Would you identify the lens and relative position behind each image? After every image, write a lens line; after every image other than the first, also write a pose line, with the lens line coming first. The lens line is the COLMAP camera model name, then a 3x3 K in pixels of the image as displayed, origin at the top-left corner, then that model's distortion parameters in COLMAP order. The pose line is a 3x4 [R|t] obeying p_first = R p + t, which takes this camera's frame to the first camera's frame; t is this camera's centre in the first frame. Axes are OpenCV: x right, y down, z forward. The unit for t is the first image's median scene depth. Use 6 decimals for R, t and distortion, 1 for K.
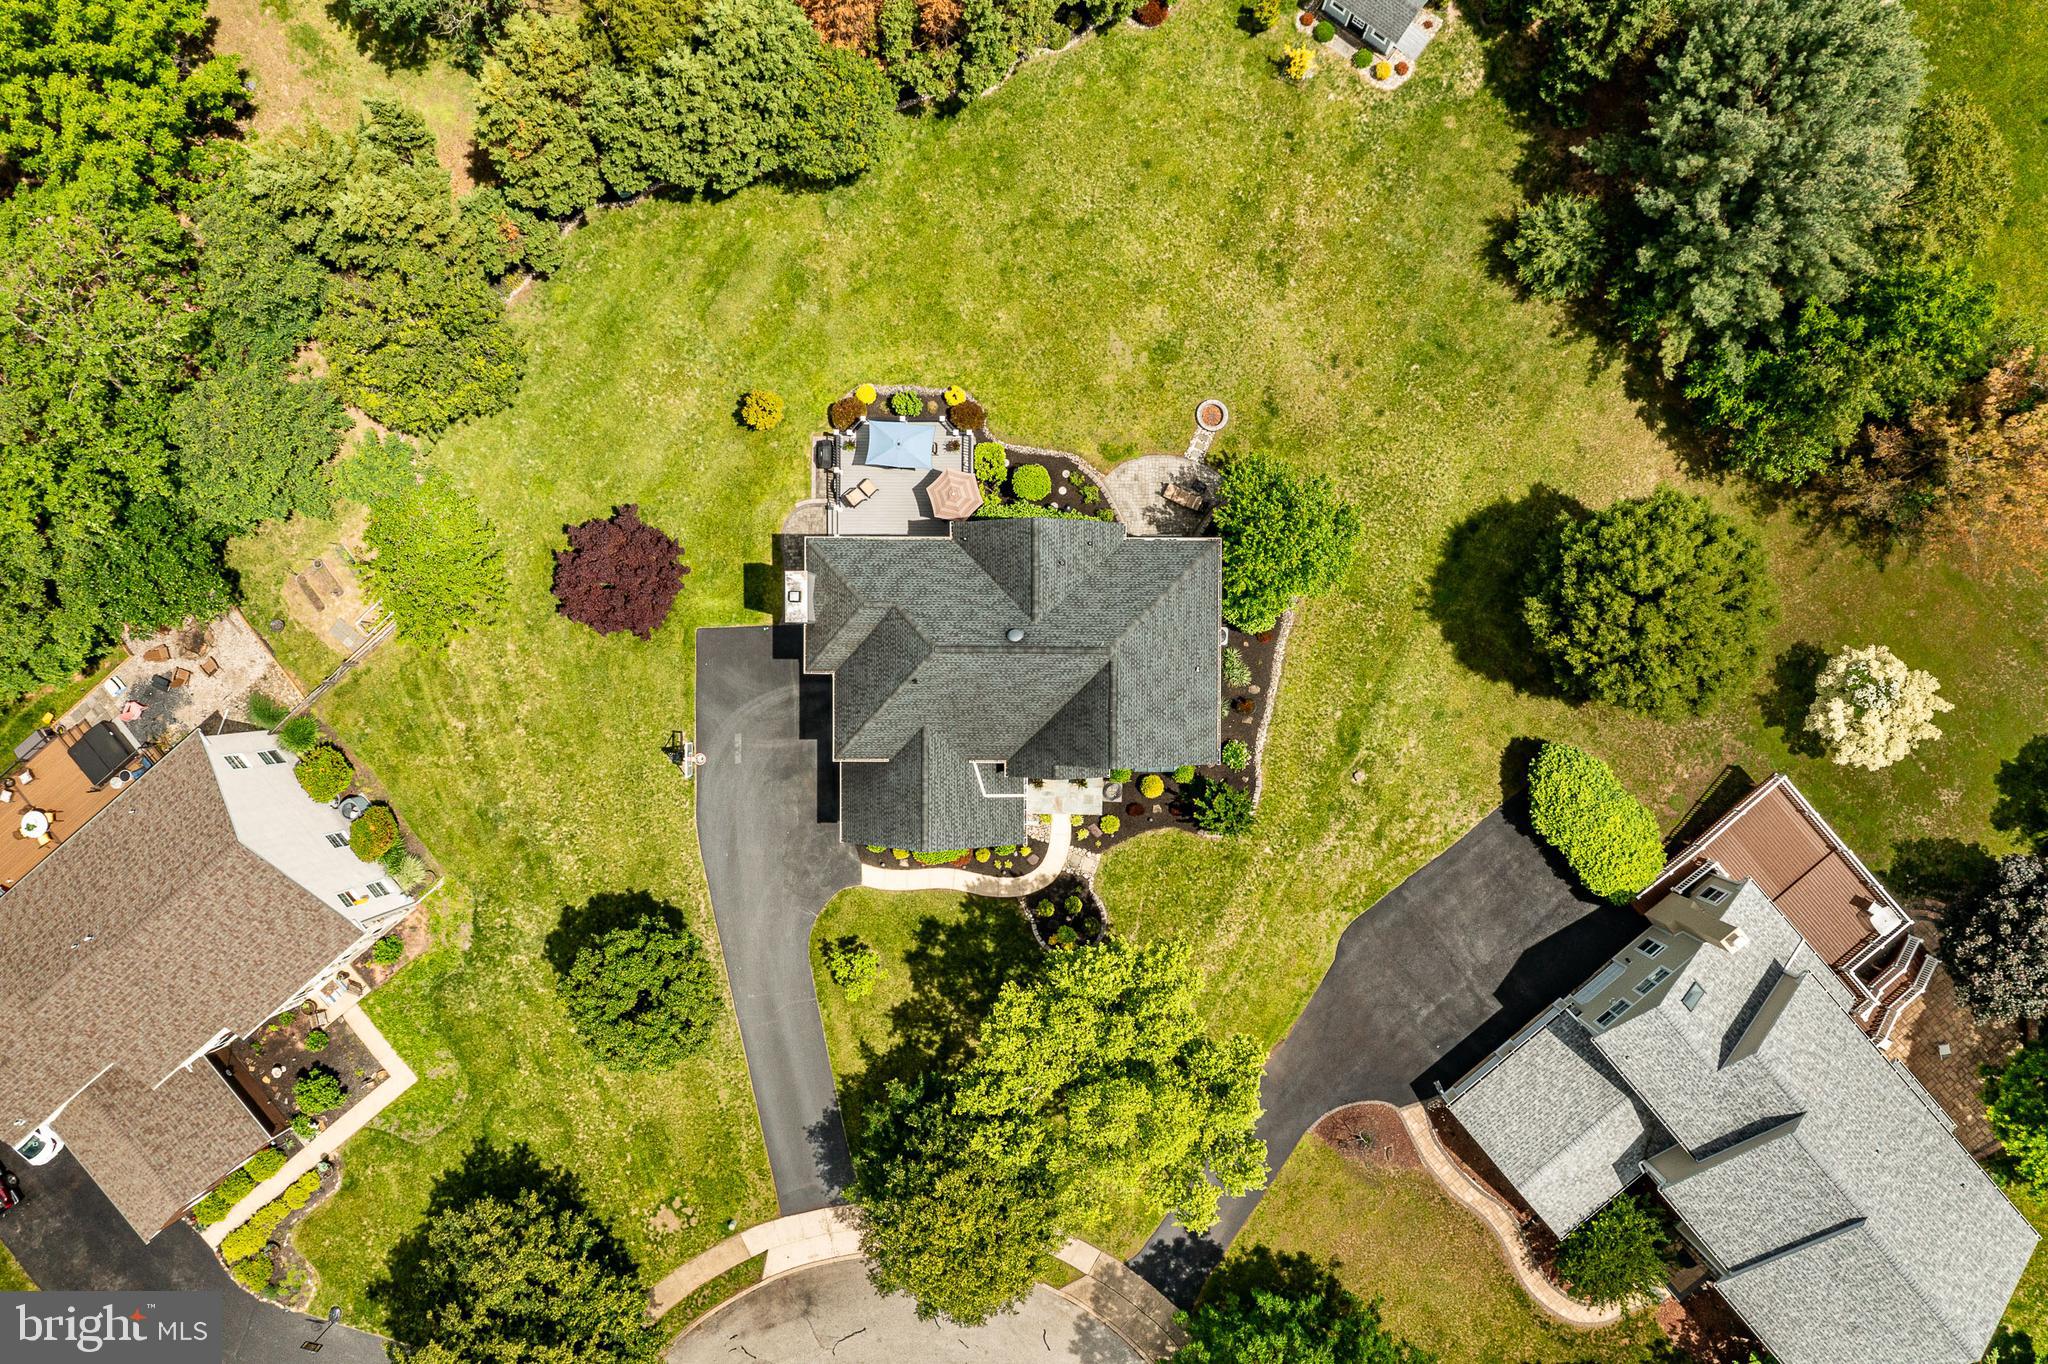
lens RADIAL K [[1625.4, 0, 1016.2], [0, 1625.4, 675.6], [0, 0, 1]] dist [-0.015999, 0.014522]
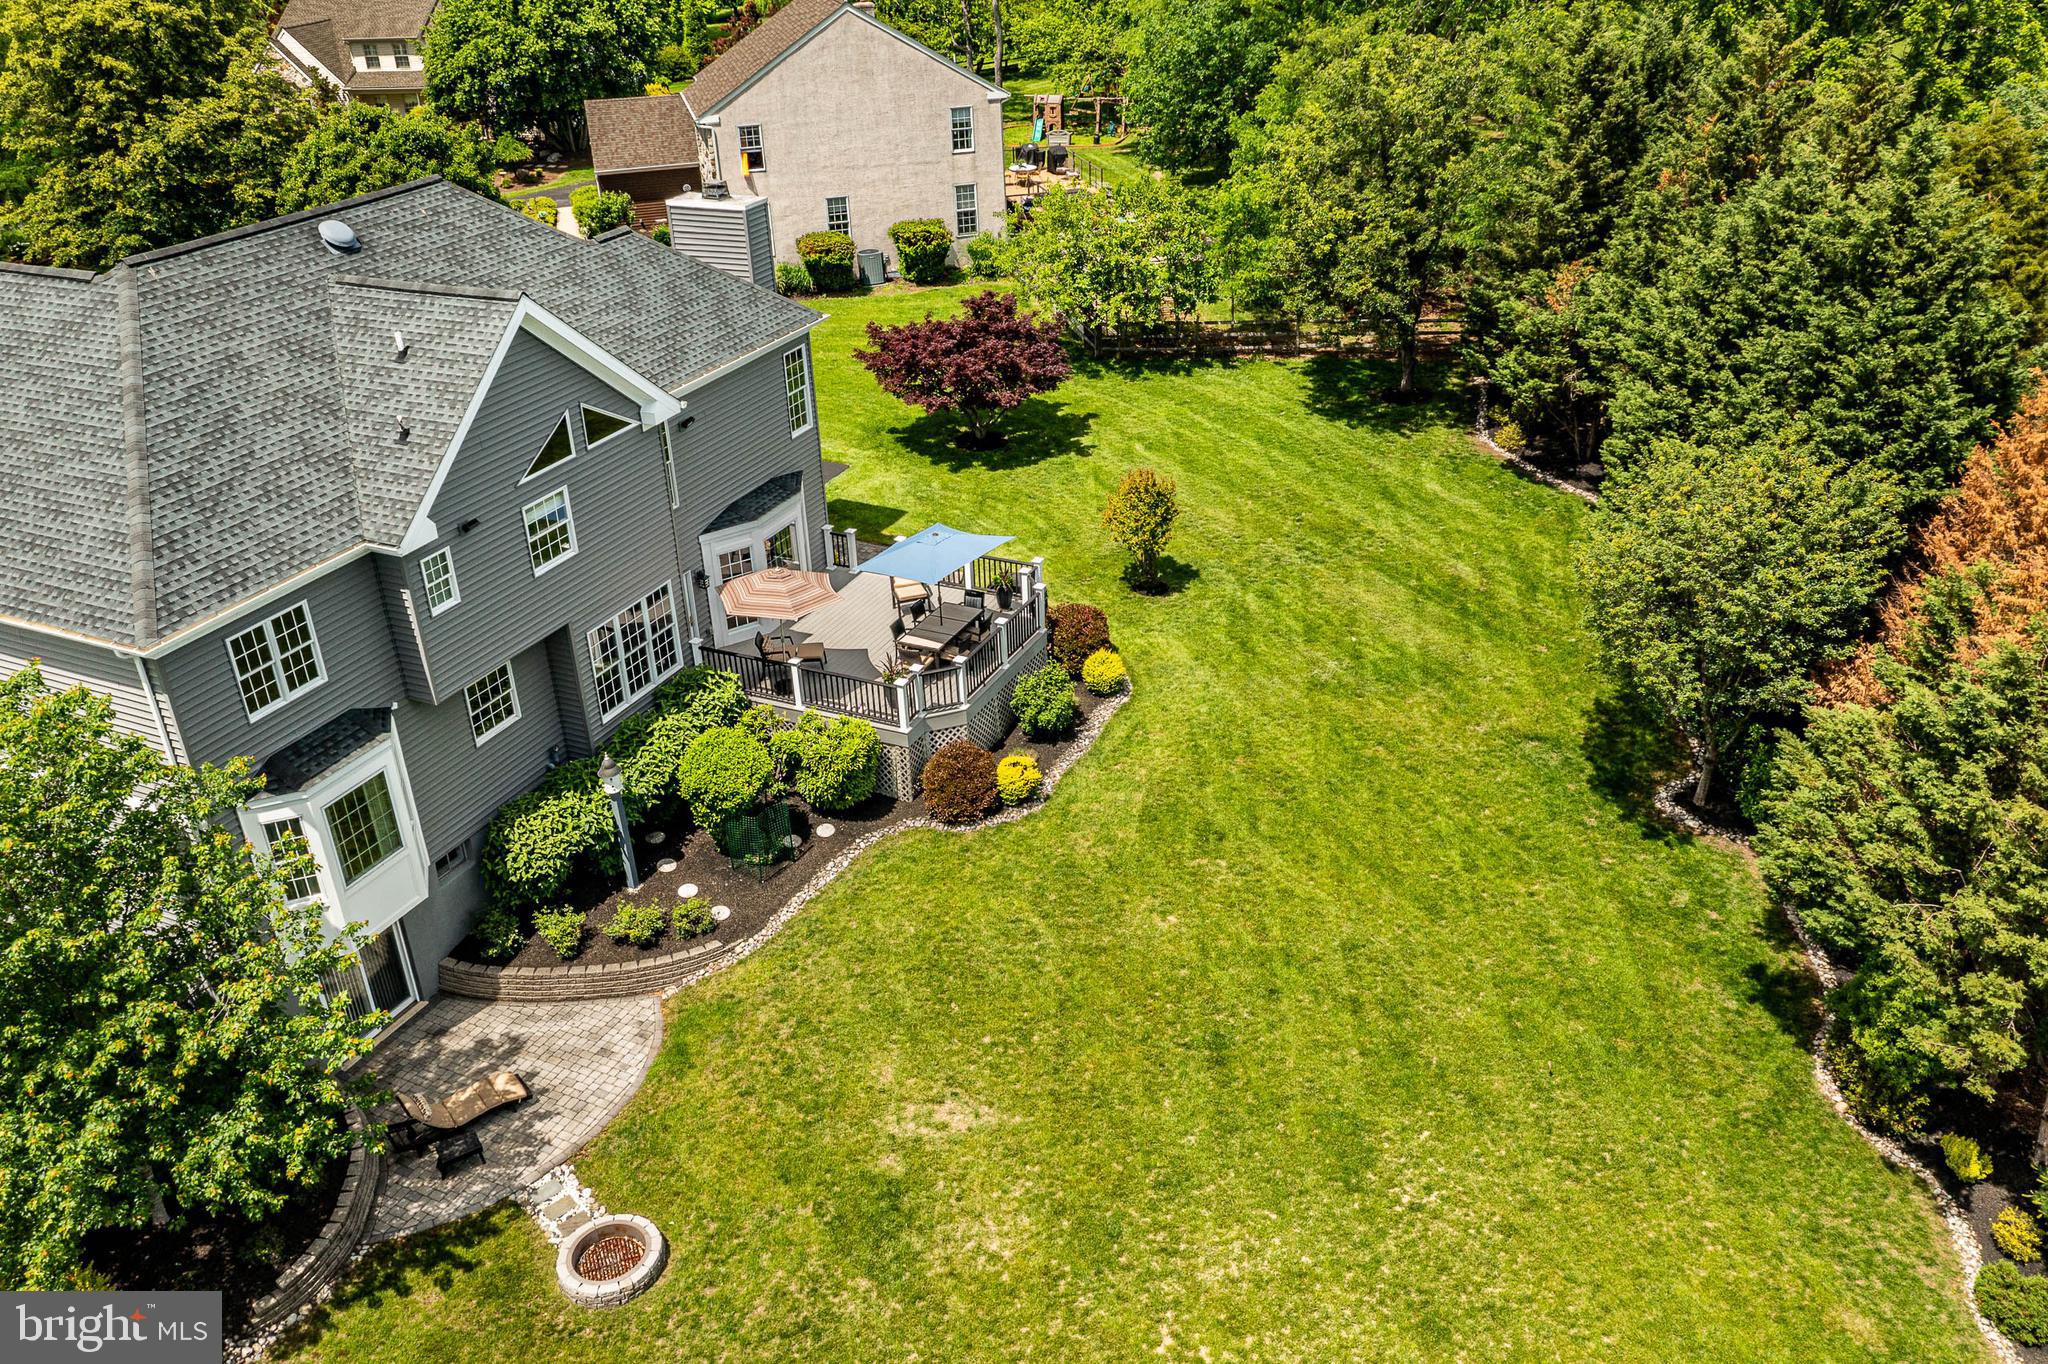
lens RADIAL K [[1625.4, 0, 1015.6], [0, 1625.4, 681.2], [0, 0, 1]] dist [-0.015999, 0.014522]
pose [[-0.427163, 0.482361, -0.764761, 0.267115], [-0.902844, -0.181683, 0.389697, -0.326097], [0.049031, 0.856924, 0.513105, 0.757617]]
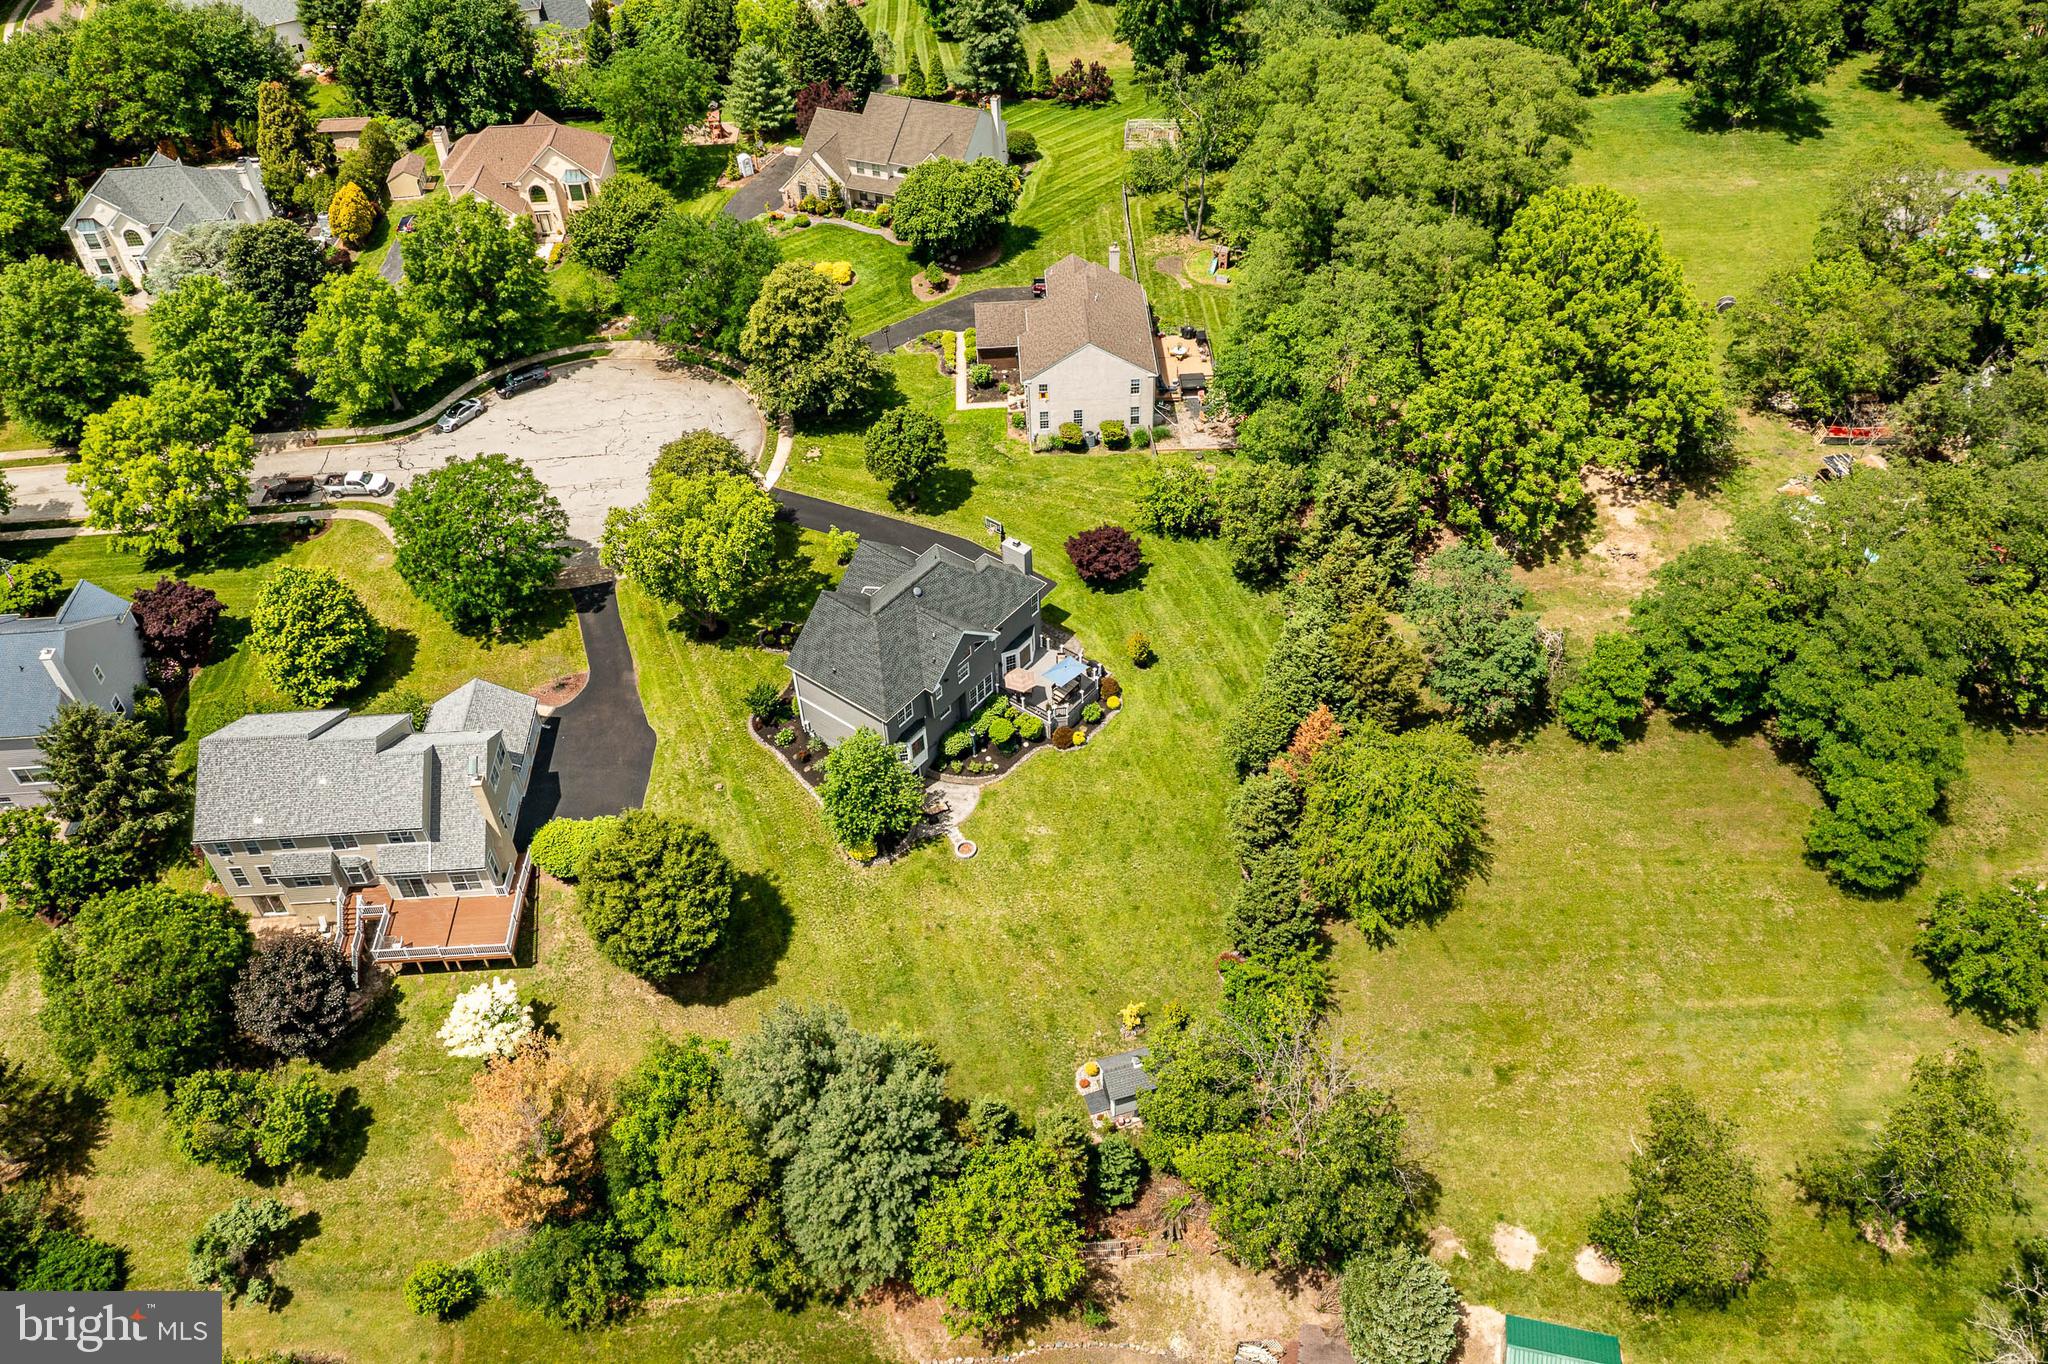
lens RADIAL K [[1625.4, 0, 1016.2], [0, 1625.4, 682.9], [0, 0, 1]] dist [-0.015999, 0.014522]
pose [[-0.610108, 0.600366, -0.517039, 0.752925], [-0.790168, -0.412996, 0.452845, -0.790414], [0.058338, 0.684832, 0.726362, -0.150997]]
